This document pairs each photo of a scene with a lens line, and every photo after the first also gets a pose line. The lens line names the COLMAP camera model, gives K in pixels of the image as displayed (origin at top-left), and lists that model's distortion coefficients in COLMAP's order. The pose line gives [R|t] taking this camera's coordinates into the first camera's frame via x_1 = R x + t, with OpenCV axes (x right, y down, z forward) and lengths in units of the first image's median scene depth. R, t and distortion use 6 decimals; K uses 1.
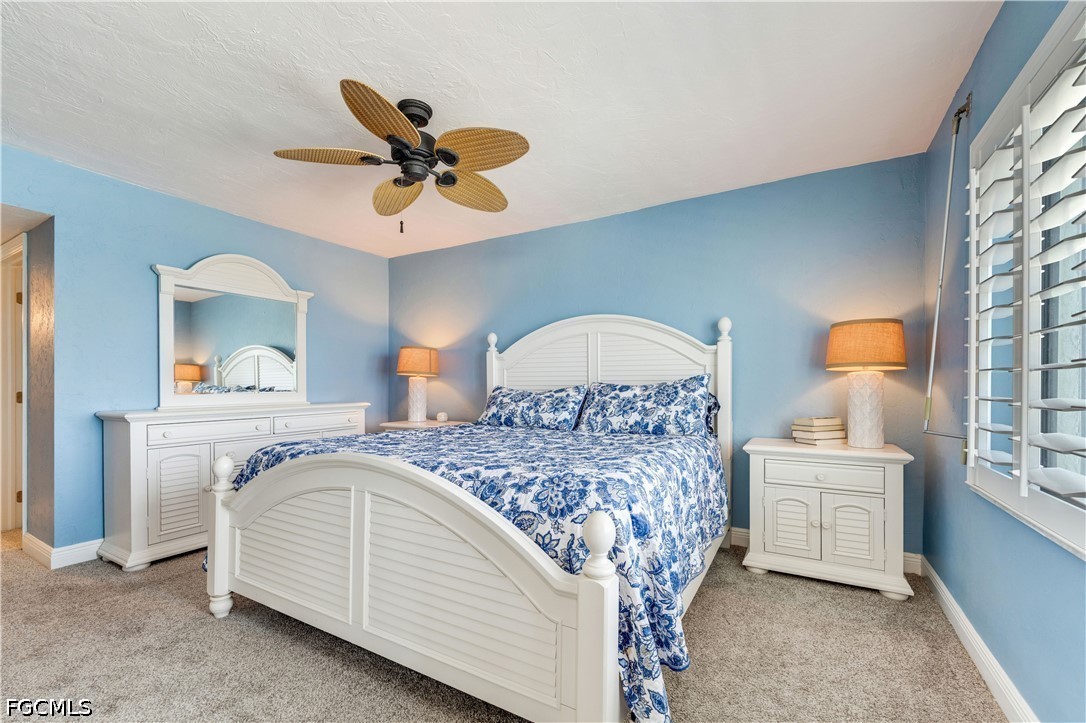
lens RADIAL K [[443.3, 0, 544.0], [0, 443.3, 364.4], [0, 0, 1]] dist [0.000653, -0.000020]
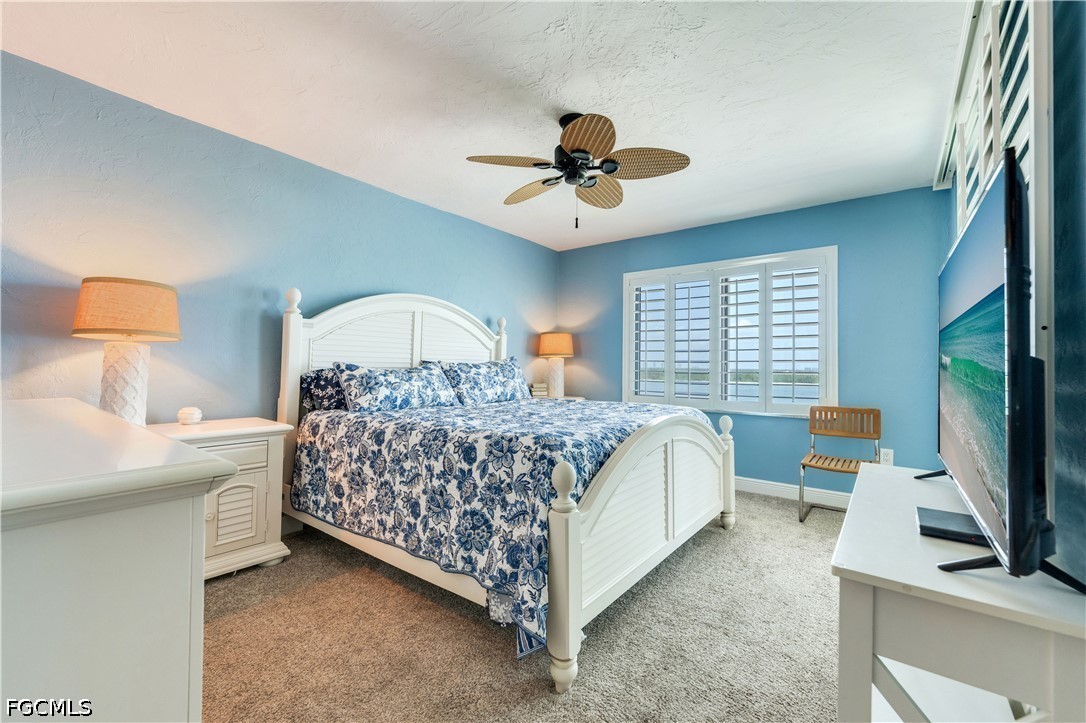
lens RADIAL K [[443.3, 0, 544.0], [0, 443.3, 364.4], [0, 0, 1]] dist [0.000653, -0.000020]
pose [[0.140479, 0.002601, 0.990080, -0.917371], [-0.067232, 0.997713, 0.006918, 0.024666], [-0.987798, -0.067537, 0.140333, 0.591302]]
